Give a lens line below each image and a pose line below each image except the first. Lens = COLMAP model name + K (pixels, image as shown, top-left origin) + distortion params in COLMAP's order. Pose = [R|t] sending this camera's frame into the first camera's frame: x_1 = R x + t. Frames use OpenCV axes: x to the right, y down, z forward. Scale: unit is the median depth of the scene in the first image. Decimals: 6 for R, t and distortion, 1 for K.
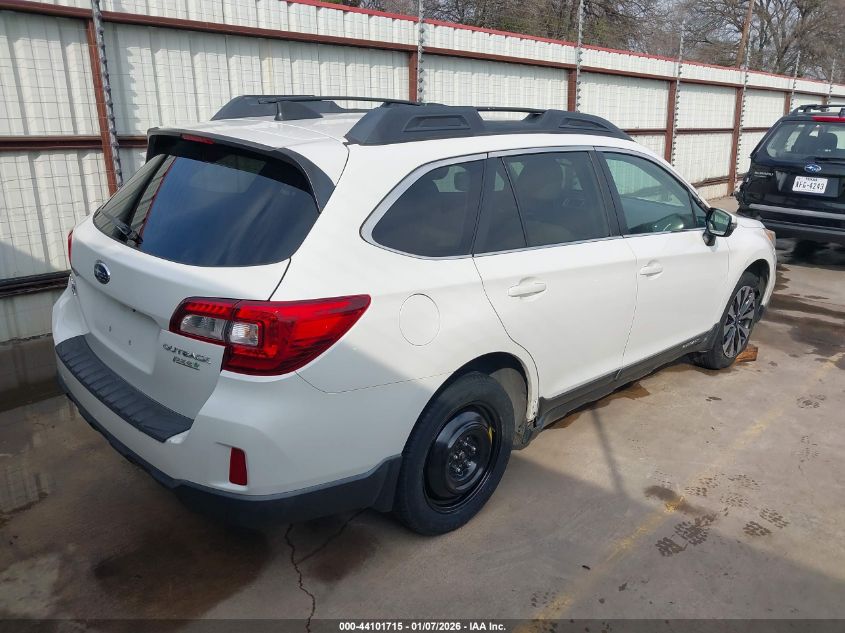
lens RADIAL K [[689.4, 0, 422.5], [0, 689.4, 316.5], [0, 0, 1]] dist [0.000100, -0.002045]
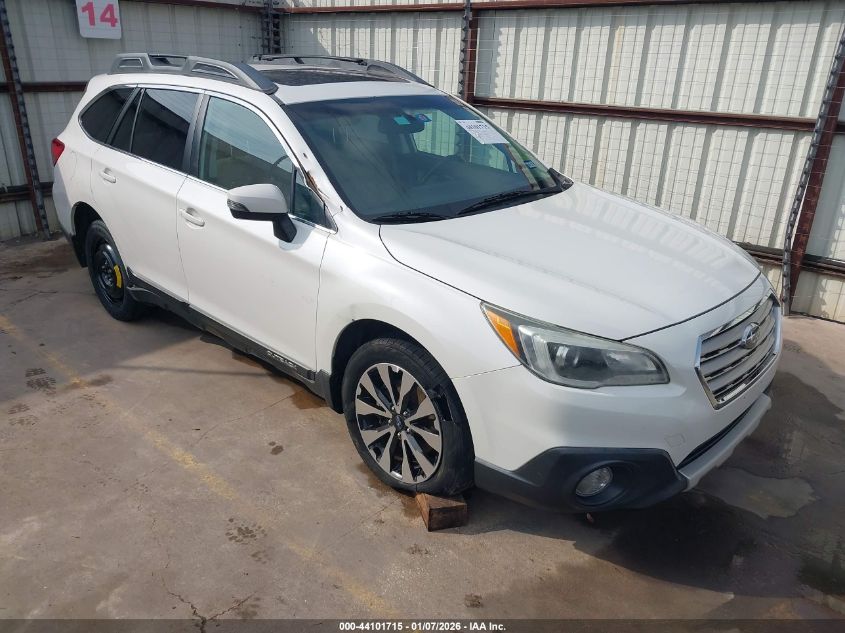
lens RADIAL K [[653.2, 0, 422.5], [0, 653.2, 316.5], [0, 0, 1]] dist [0.001639, 0.002617]
pose [[0.032233, 0.335138, -0.941617, 1.700962], [-0.319919, 0.896001, 0.307951, -0.456215], [0.946896, 0.291316, 0.136098, 1.634548]]
